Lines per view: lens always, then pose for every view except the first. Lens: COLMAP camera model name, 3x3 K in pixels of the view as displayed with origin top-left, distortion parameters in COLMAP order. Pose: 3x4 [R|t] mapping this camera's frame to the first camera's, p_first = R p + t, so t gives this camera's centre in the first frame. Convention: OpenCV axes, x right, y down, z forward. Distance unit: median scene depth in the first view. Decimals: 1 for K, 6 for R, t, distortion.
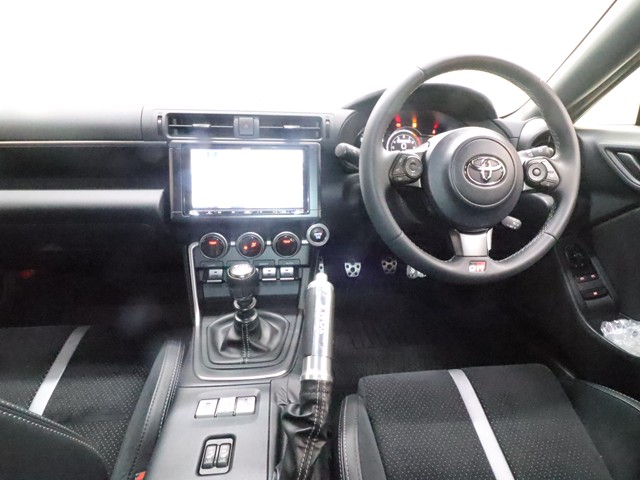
lens RADIAL K [[343.6, 0, 320.0], [0, 343.6, 240.0], [0, 0, 1]] dist [-0.001072, -0.000210]
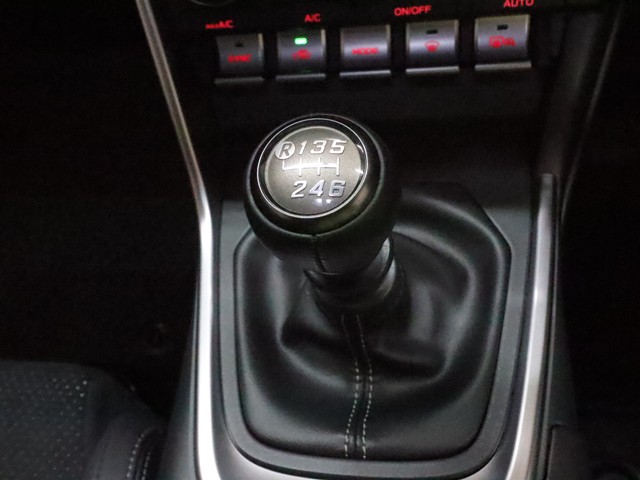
lens RADIAL K [[539.0, 0, 320.0], [0, 539.0, 240.0], [0, 0, 1]] dist [0.019399, 0.010803]
pose [[0.967567, 0.083784, -0.238314, -0.161905], [0.080263, 0.792545, 0.604508, -0.057912], [0.239522, -0.604030, 0.760116, 0.773961]]
